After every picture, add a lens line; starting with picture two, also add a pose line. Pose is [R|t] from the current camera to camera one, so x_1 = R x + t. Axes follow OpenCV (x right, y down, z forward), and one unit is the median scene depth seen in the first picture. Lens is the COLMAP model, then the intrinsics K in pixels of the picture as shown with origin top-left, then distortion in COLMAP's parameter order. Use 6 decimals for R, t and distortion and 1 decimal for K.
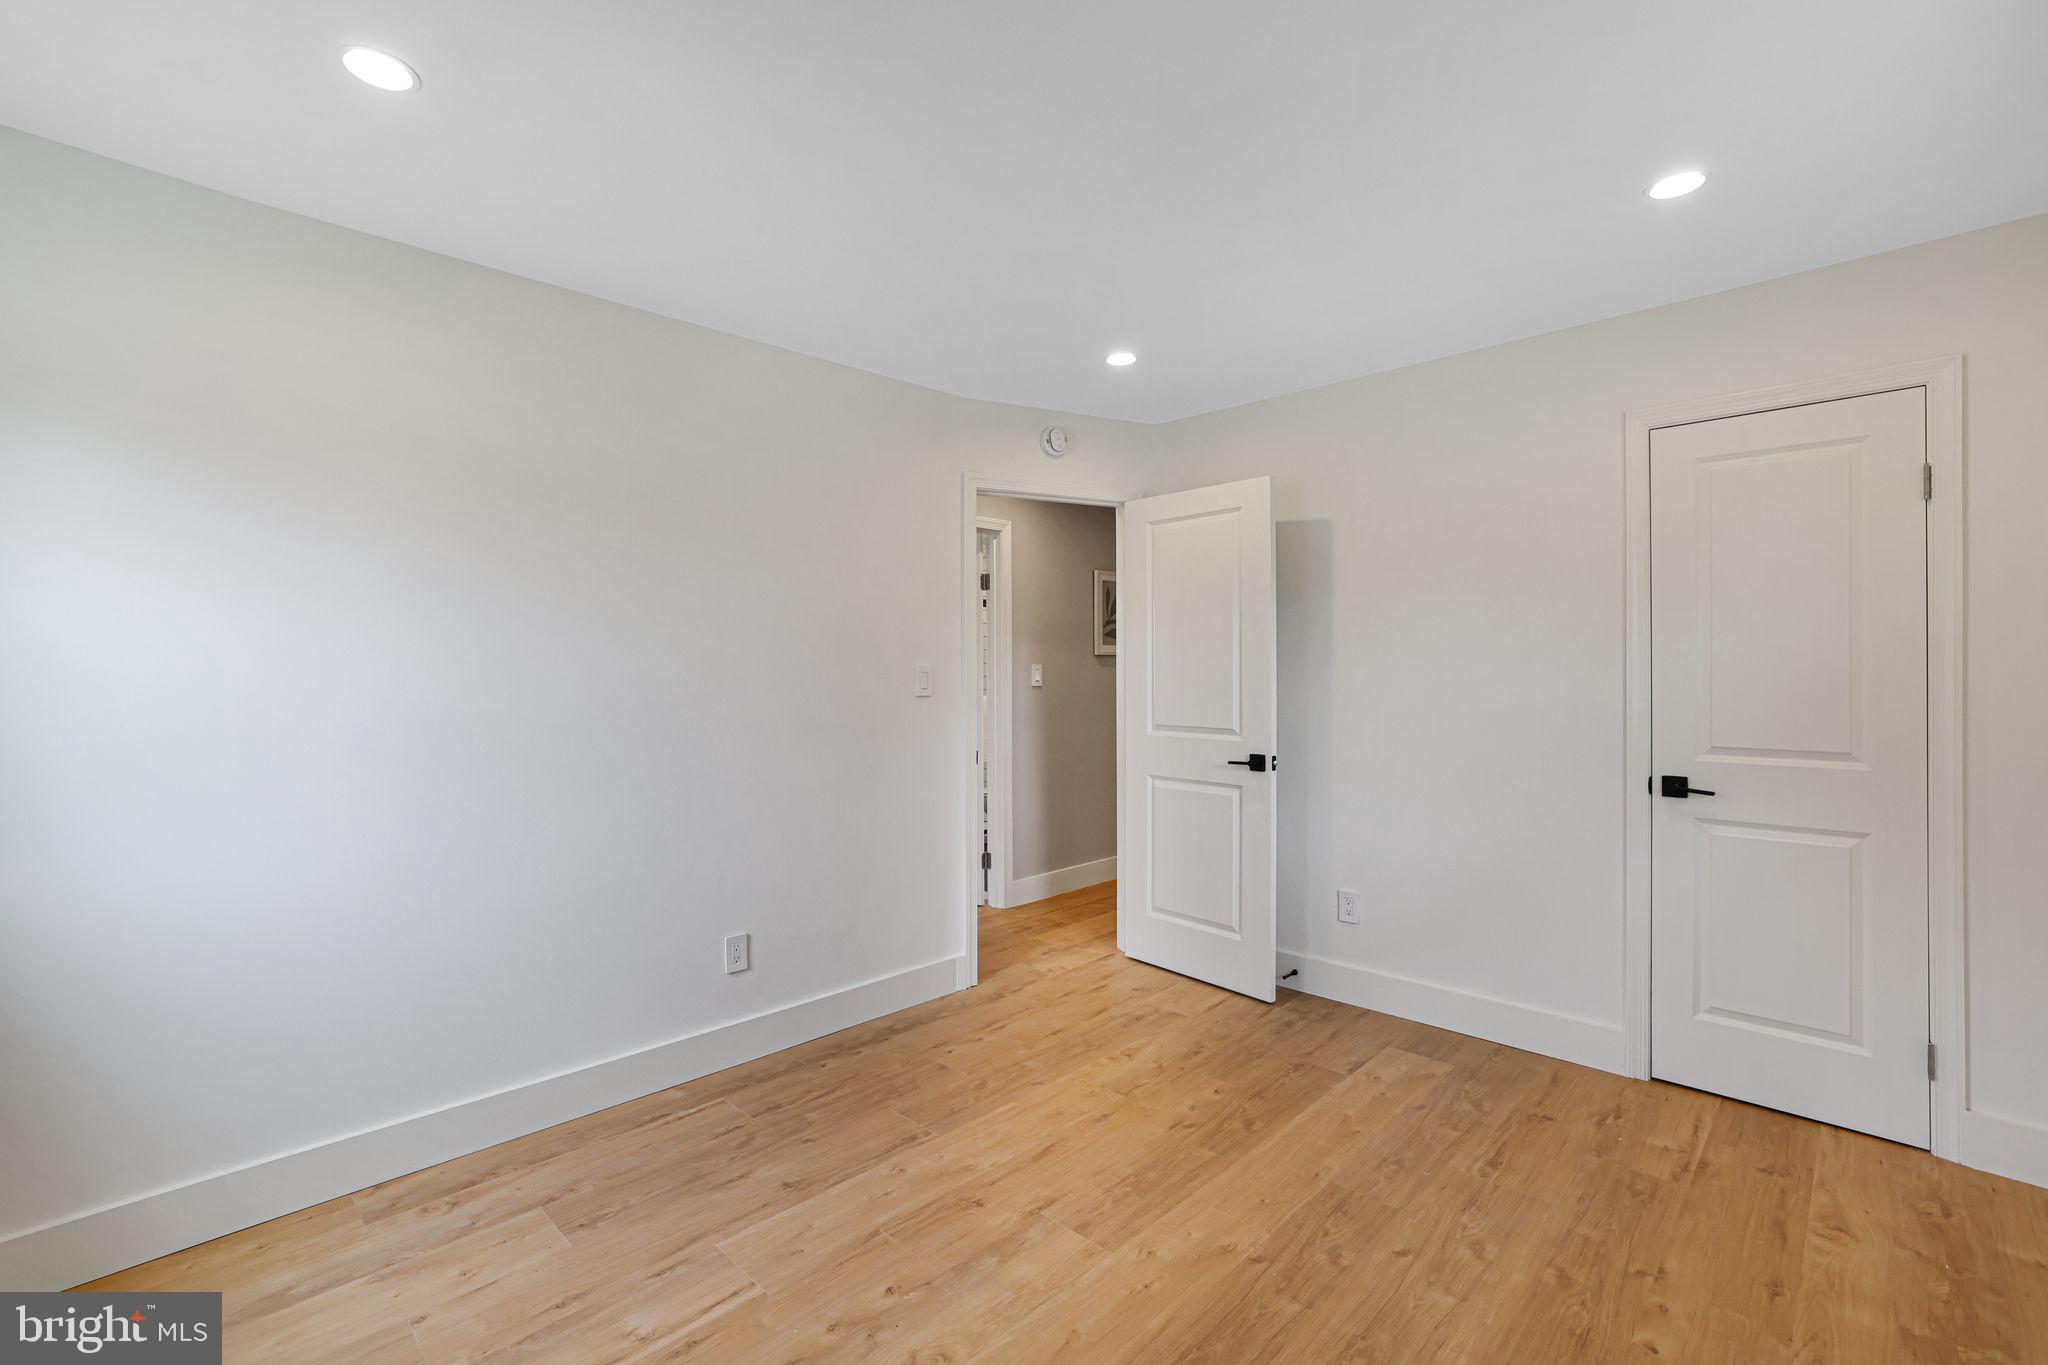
lens RADIAL K [[887.7, 0, 1024.0], [0, 887.7, 682.5], [0, 0, 1]] dist [0.000040, 0.000041]
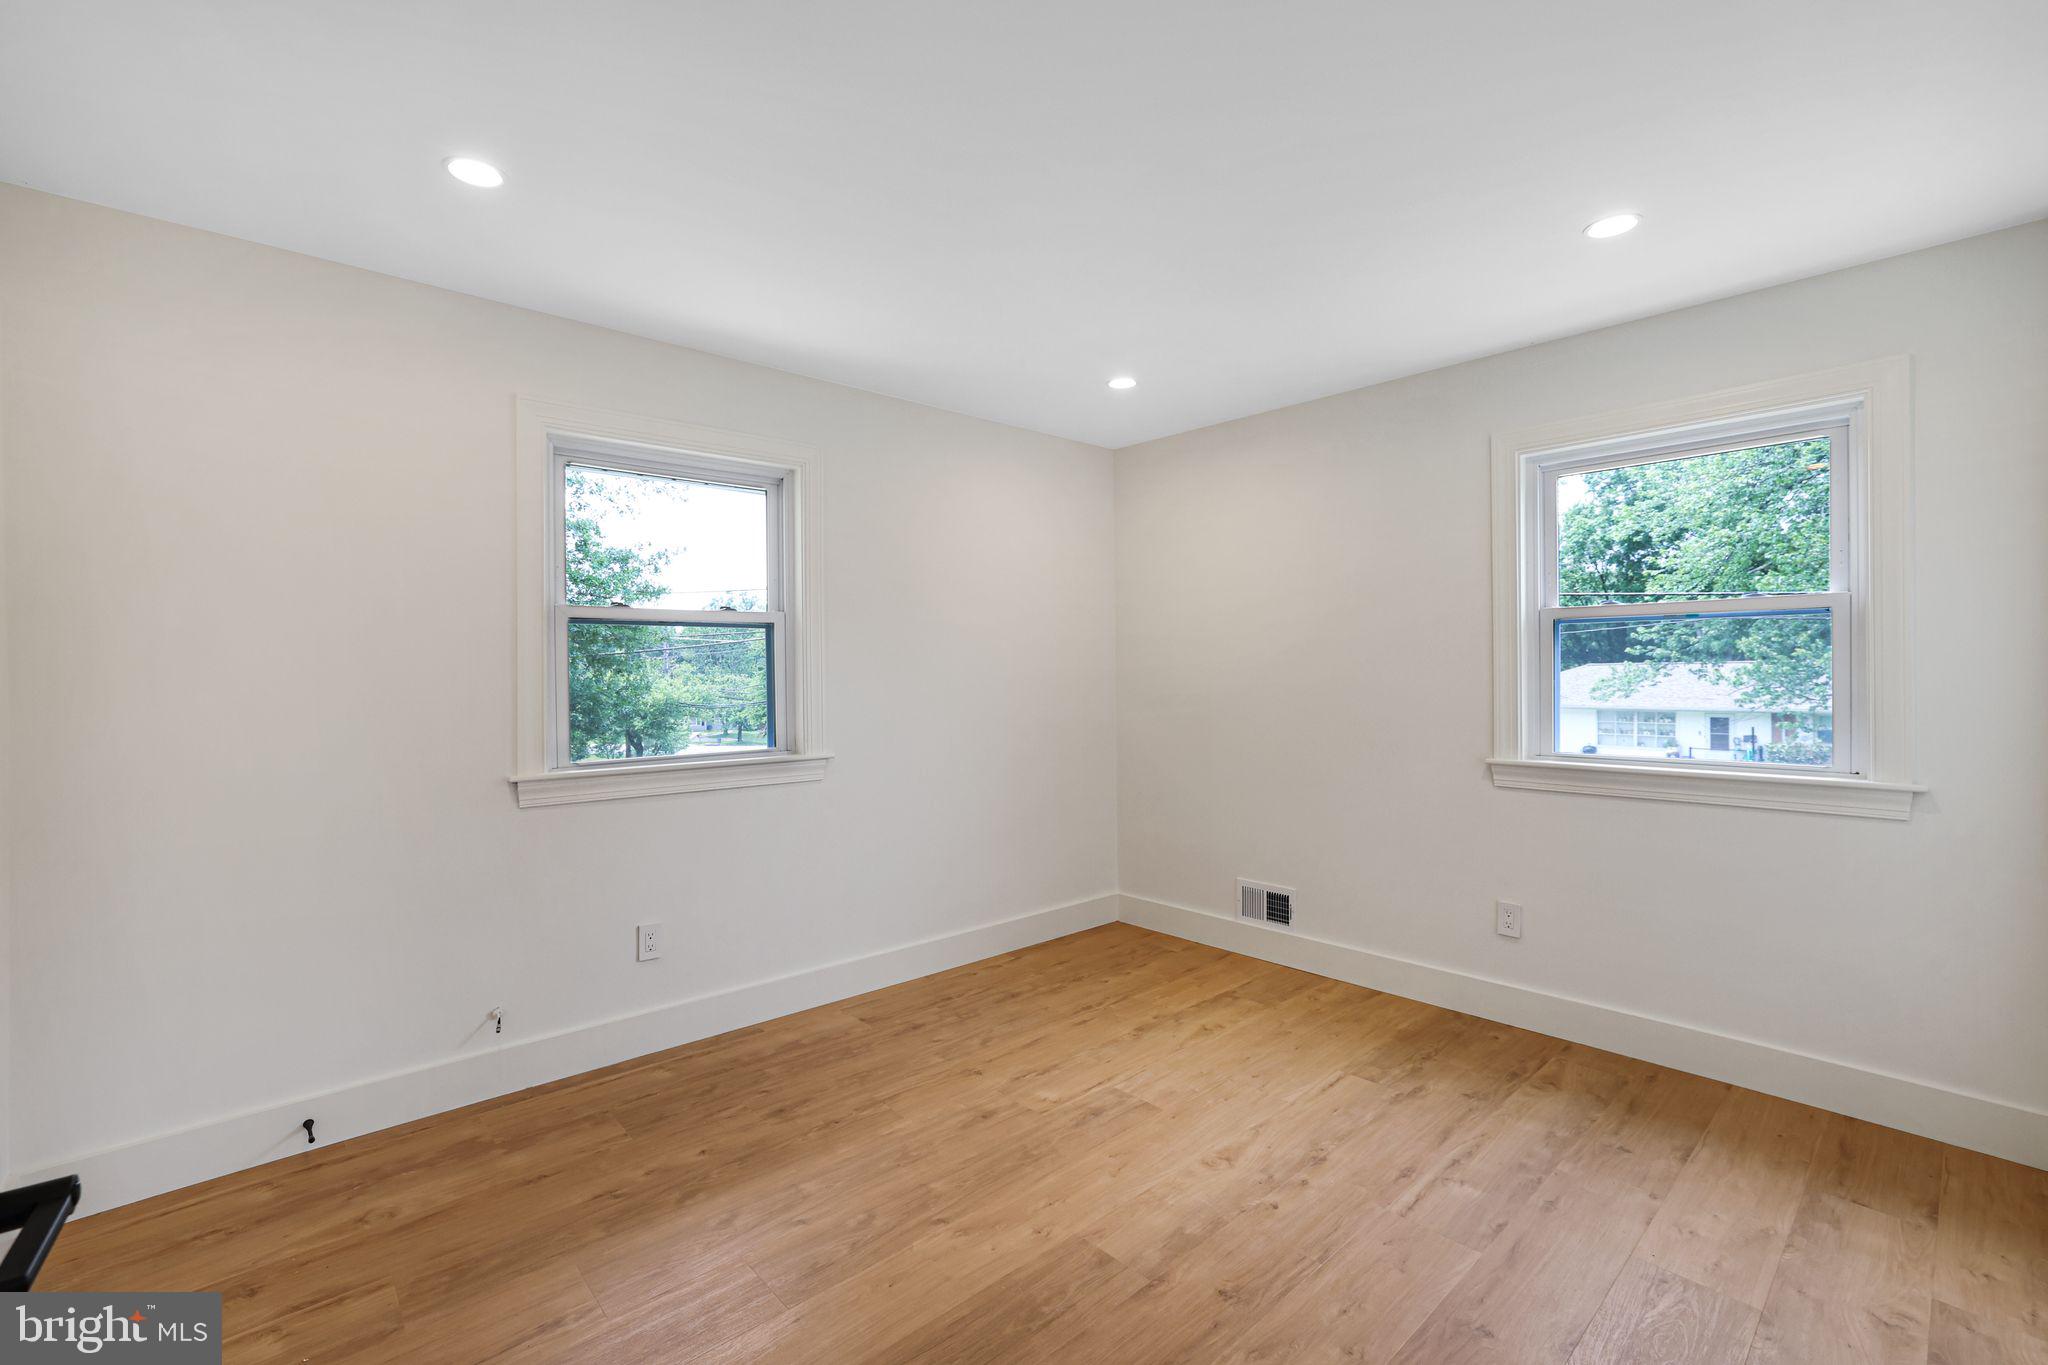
lens RADIAL K [[887.7, 0, 1024.0], [0, 887.7, 682.5], [0, 0, 1]] dist [0.000040, 0.000041]
pose [[-0.998439, 0.006799, 0.055436, 0.095424], [0.007718, 0.999836, 0.016388, -0.013064], [-0.055315, 0.016790, -0.998328, 1.974187]]
